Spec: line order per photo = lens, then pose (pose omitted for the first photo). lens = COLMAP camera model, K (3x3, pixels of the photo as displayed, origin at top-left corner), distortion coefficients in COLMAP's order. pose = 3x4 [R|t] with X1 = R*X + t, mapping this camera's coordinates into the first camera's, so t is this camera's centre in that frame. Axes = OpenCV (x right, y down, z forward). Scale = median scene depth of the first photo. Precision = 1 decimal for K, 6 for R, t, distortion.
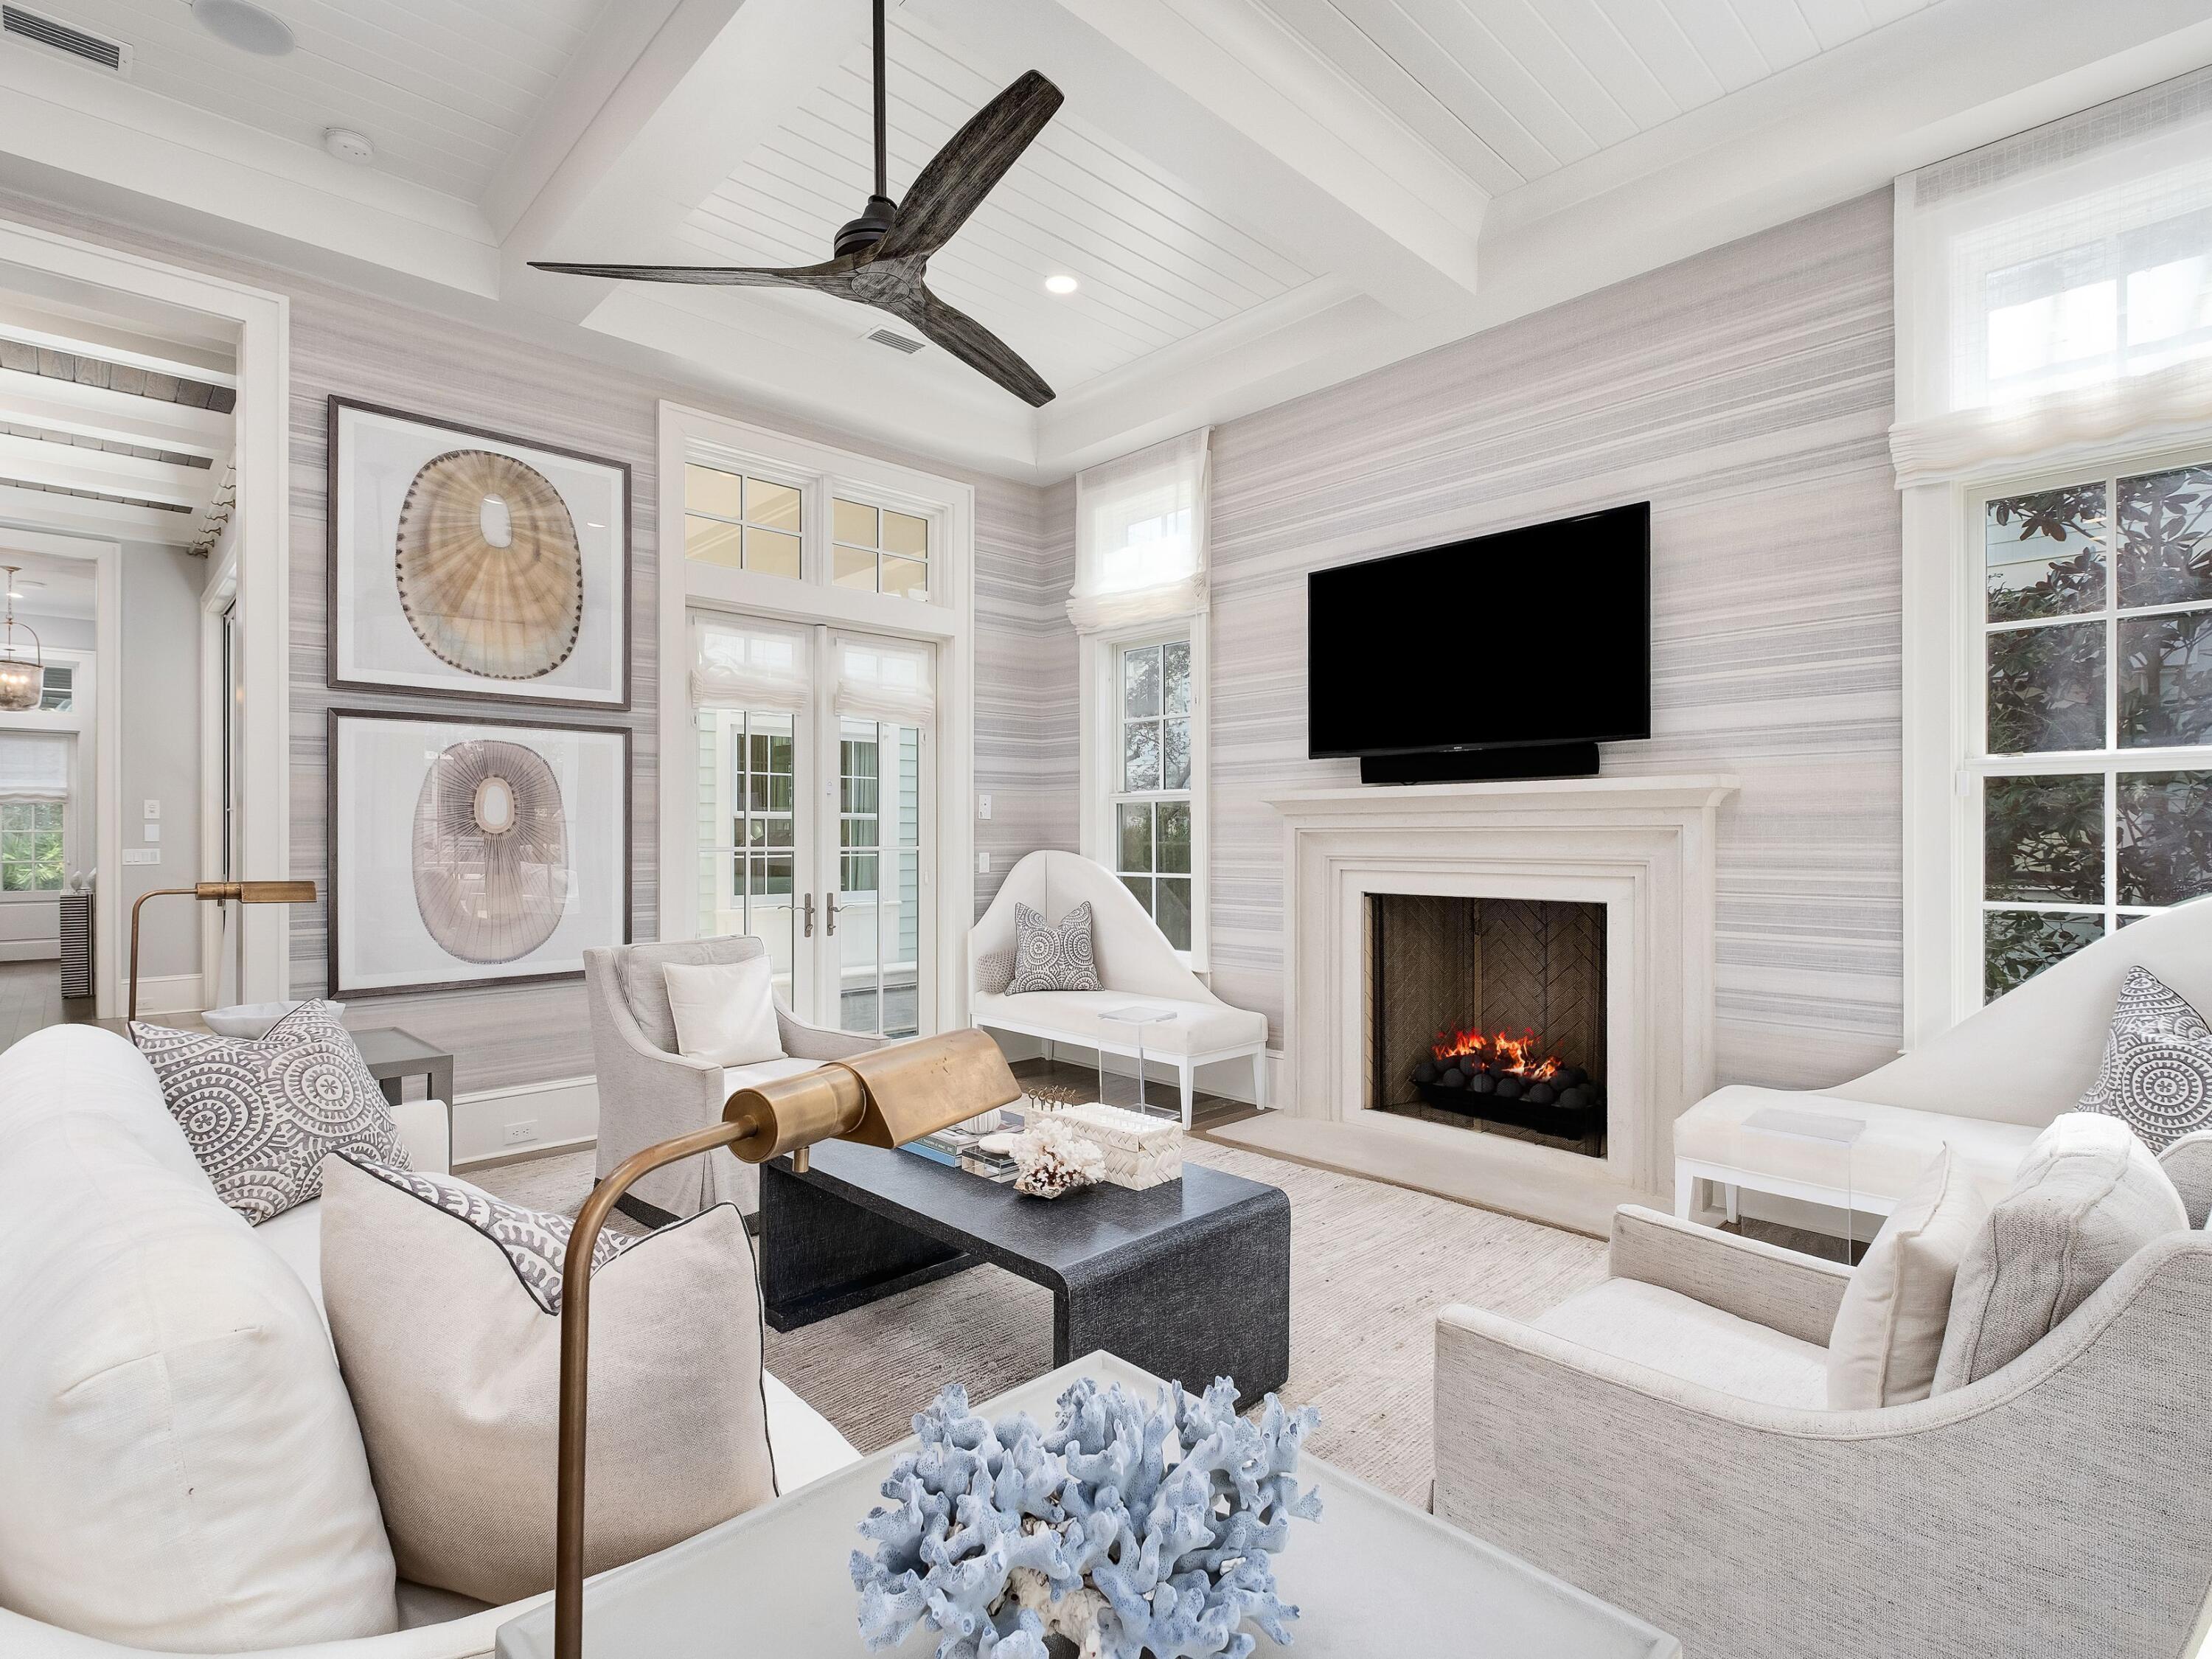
lens RADIAL K [[1075.3, 0, 1116.0], [0, 1075.3, 821.1], [0, 0, 1]] dist [-0.000803, -0.001646]
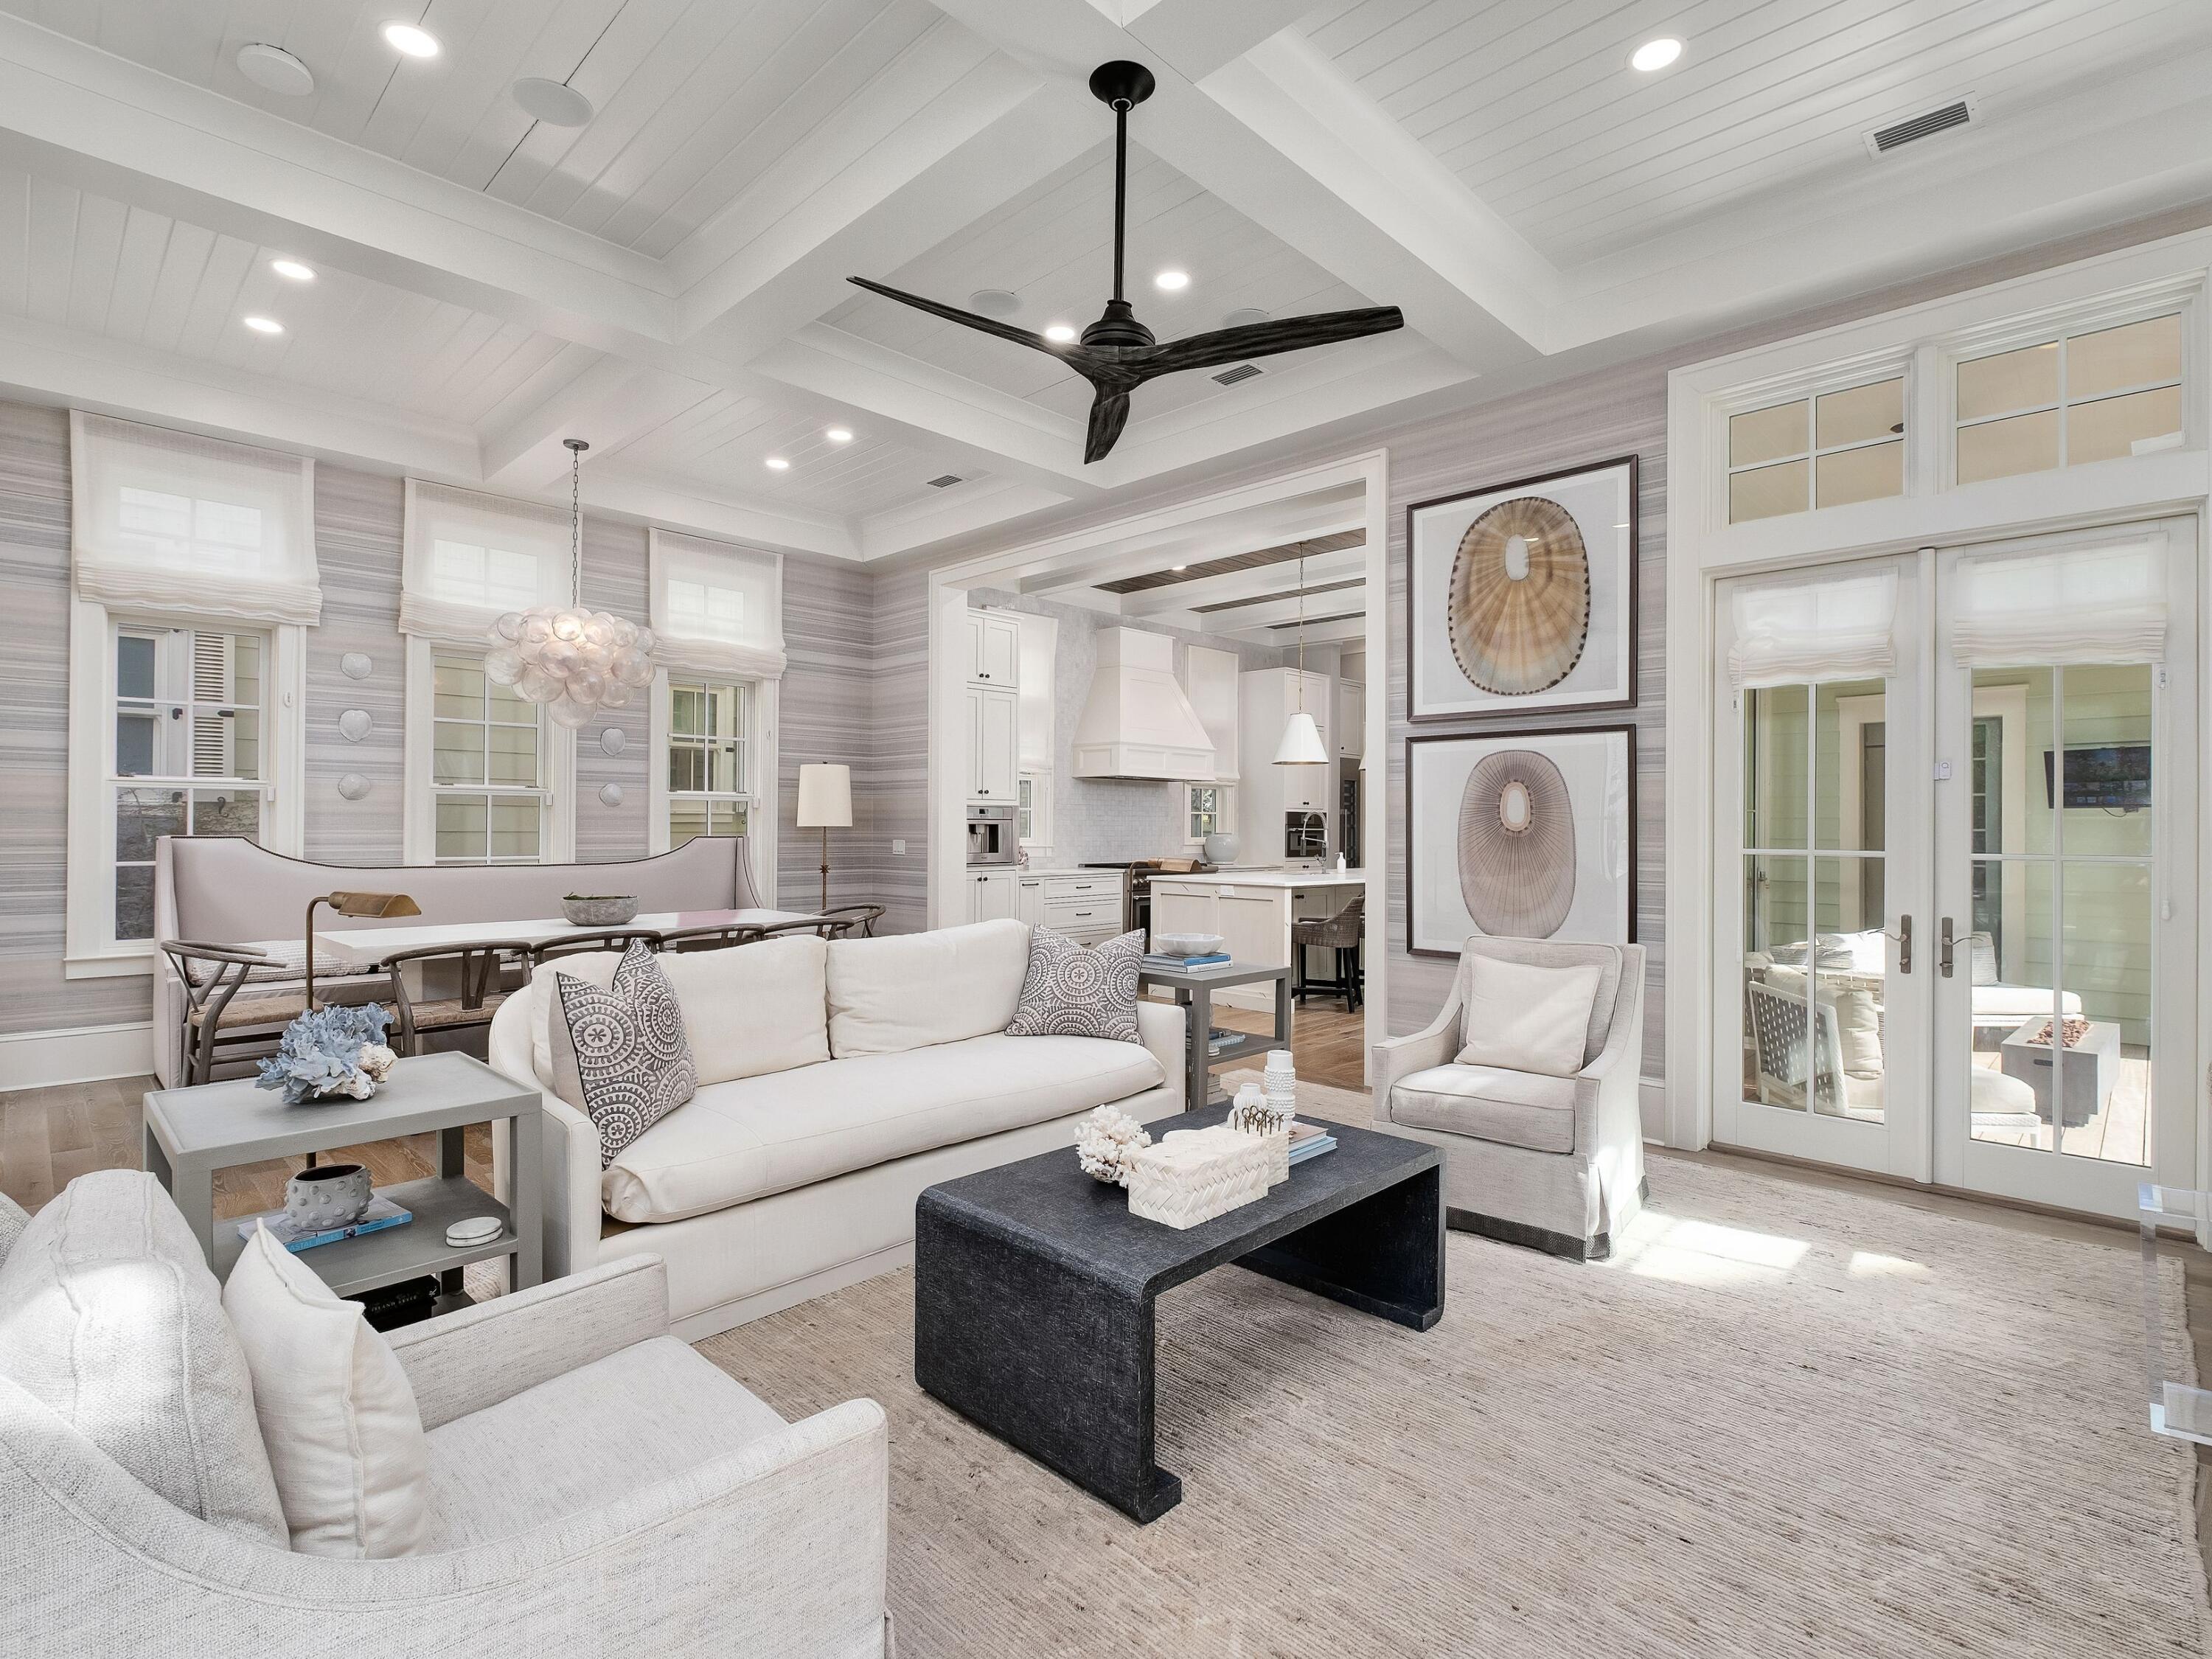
lens RADIAL K [[1075.3, 0, 1116.0], [0, 1075.3, 821.1], [0, 0, 1]] dist [-0.000803, -0.001646]
pose [[0.025431, -0.009910, -0.999627, 0.545281], [-0.002252, 0.999948, -0.009971, 0.012932], [0.999674, 0.002505, 0.025408, 0.538340]]
